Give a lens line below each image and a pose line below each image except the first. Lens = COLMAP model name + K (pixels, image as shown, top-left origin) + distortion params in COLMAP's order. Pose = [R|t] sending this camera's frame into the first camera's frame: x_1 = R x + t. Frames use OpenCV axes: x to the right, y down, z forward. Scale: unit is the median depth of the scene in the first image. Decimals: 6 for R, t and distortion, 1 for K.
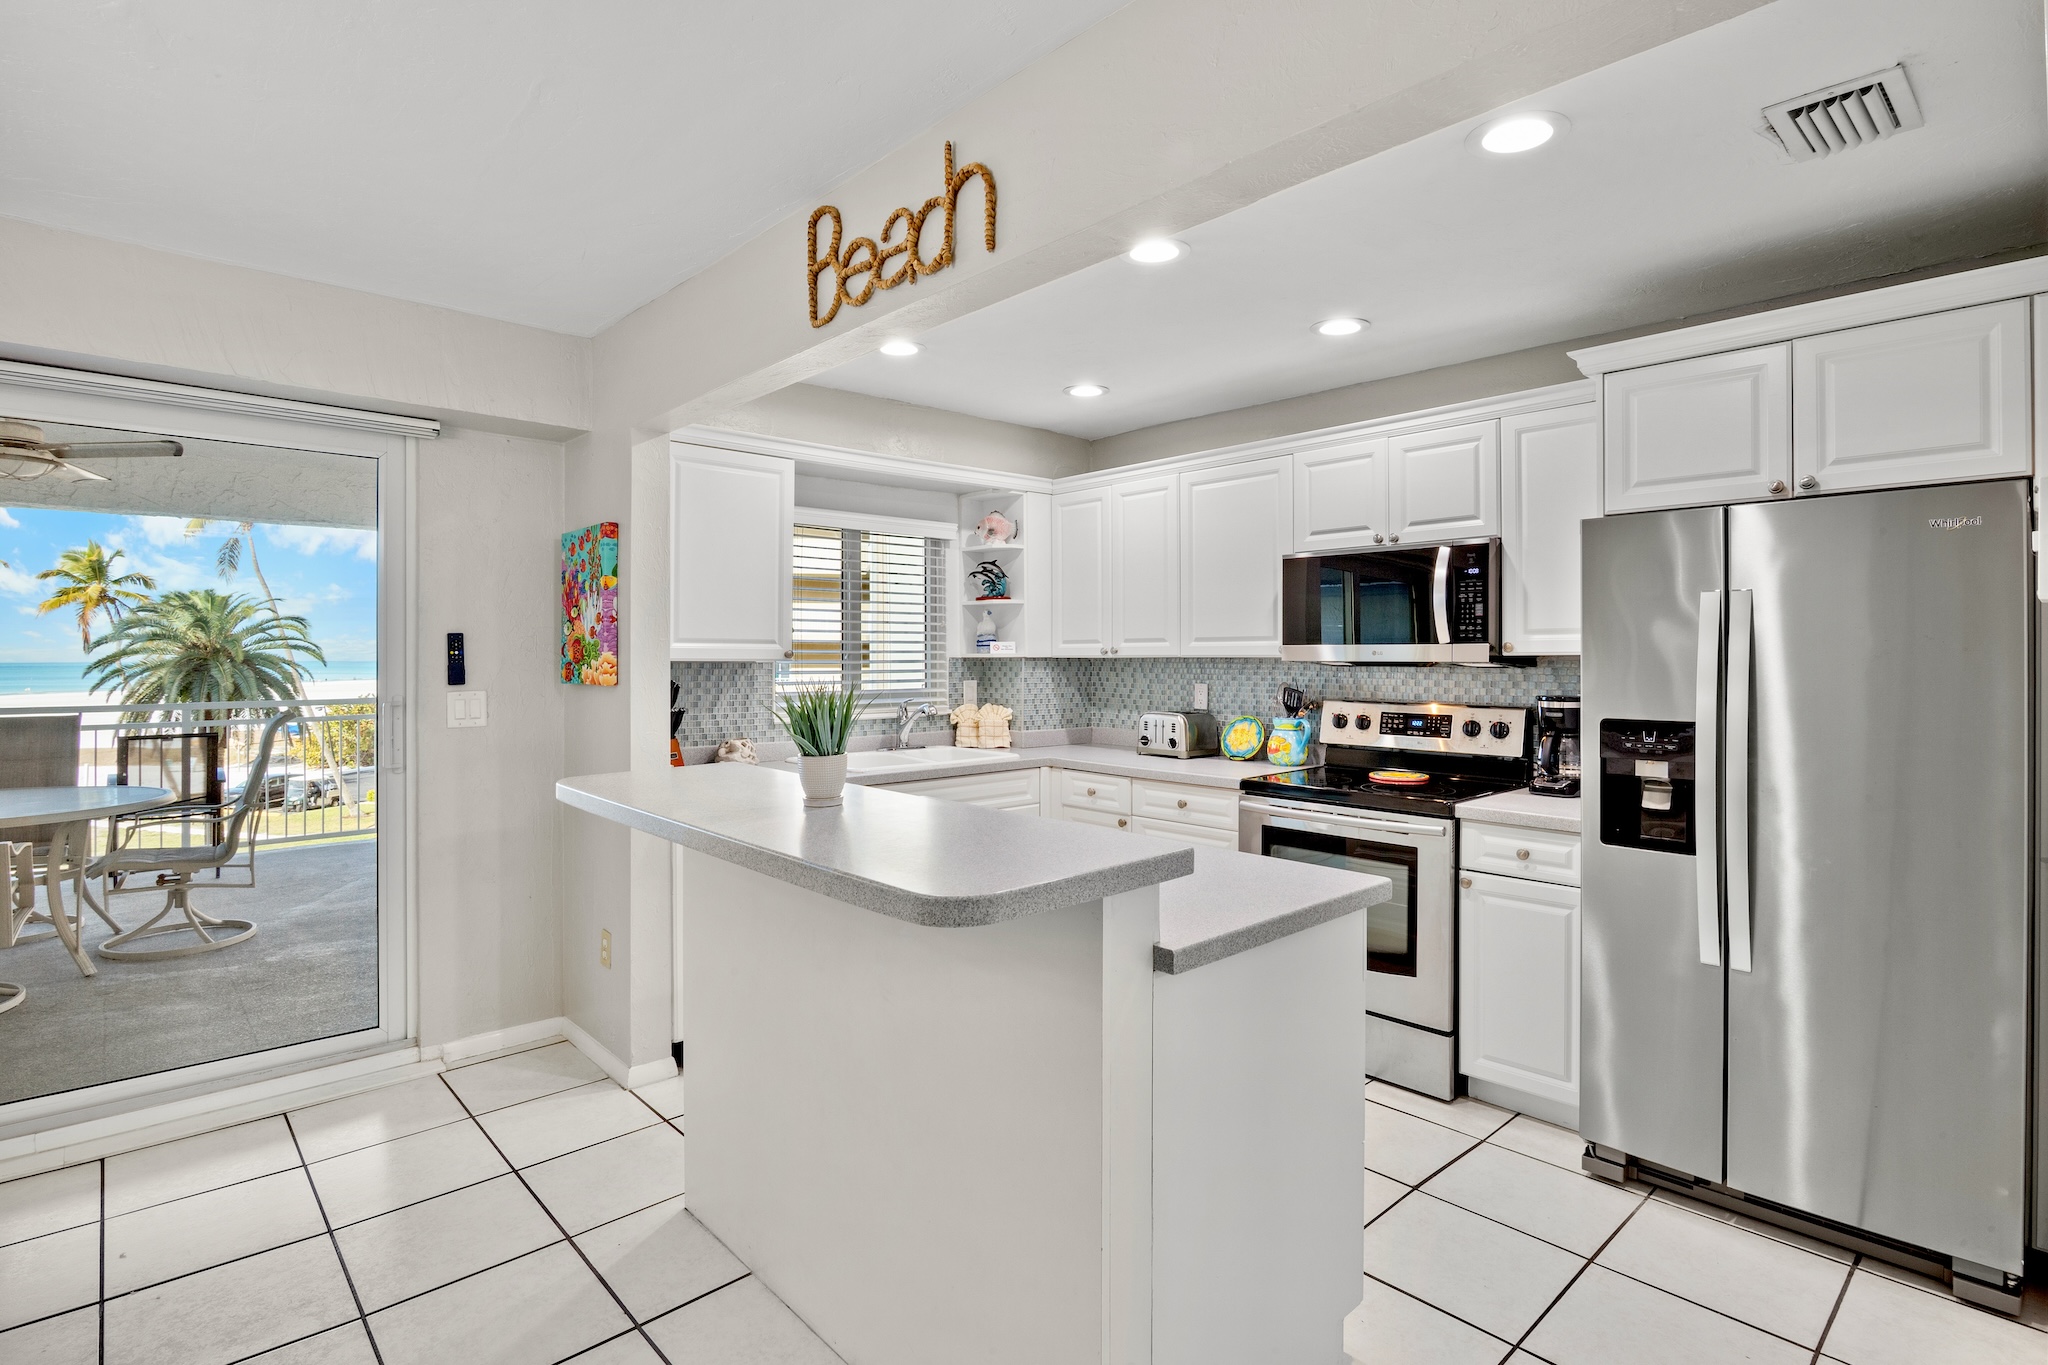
lens RADIAL K [[1007.1, 0, 1020.6], [0, 1007.1, 656.1], [0, 0, 1]] dist [-0.004018, -0.008450]
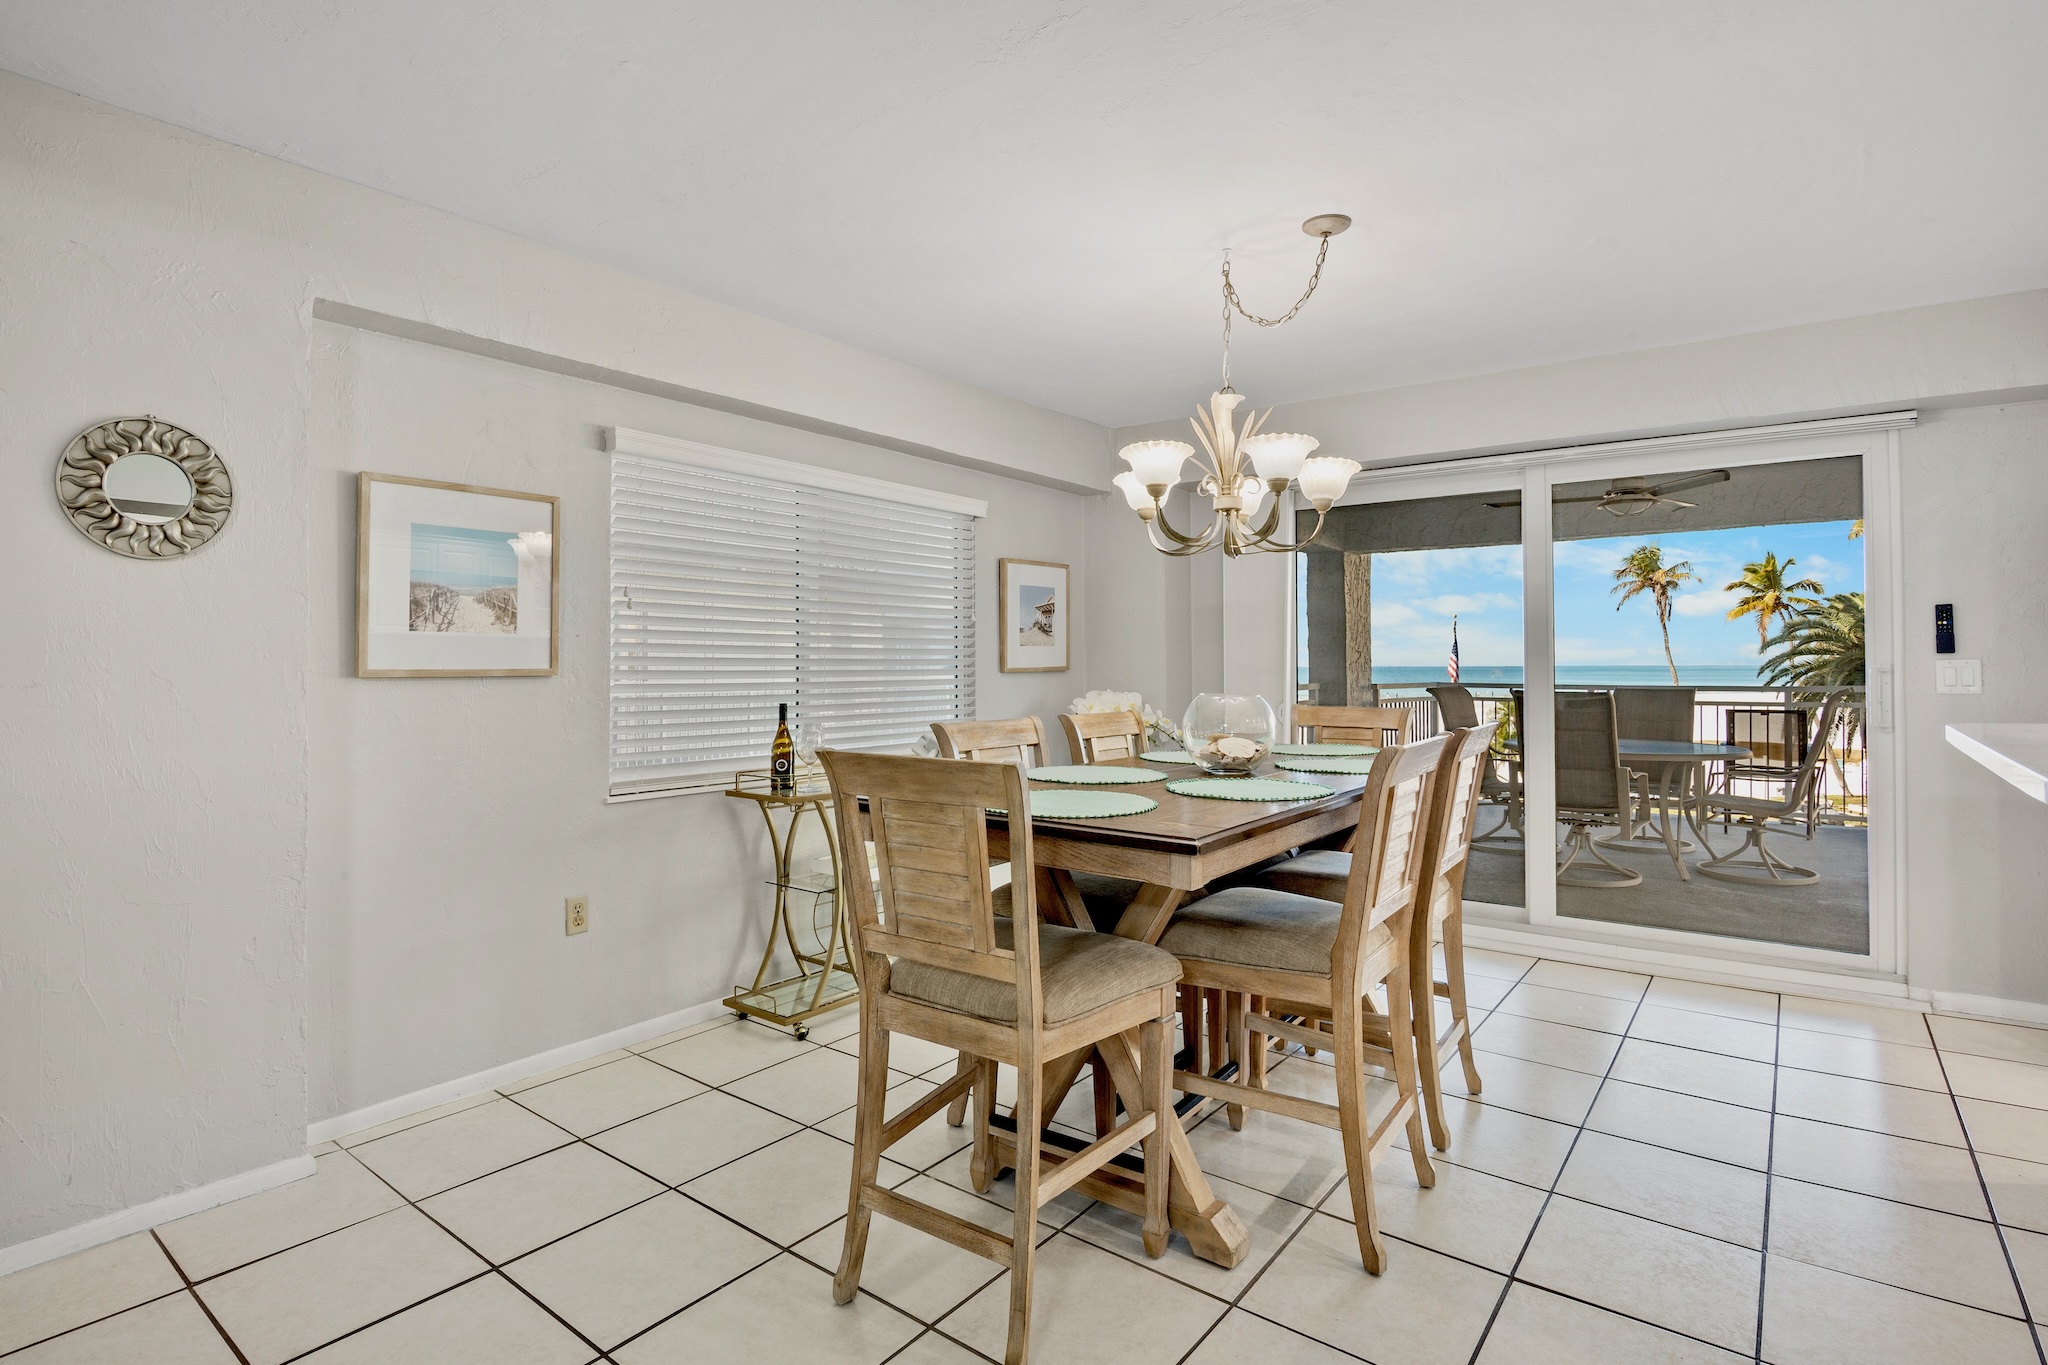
lens RADIAL K [[1007.1, 0, 1020.6], [0, 1007.1, 656.1], [0, 0, 1]] dist [-0.004018, -0.008450]
pose [[0.173070, -0.005980, -0.984891, 0.183628], [0.002687, 0.999981, -0.005599, 0.021317], [0.984906, -0.001678, 0.173082, -0.083833]]
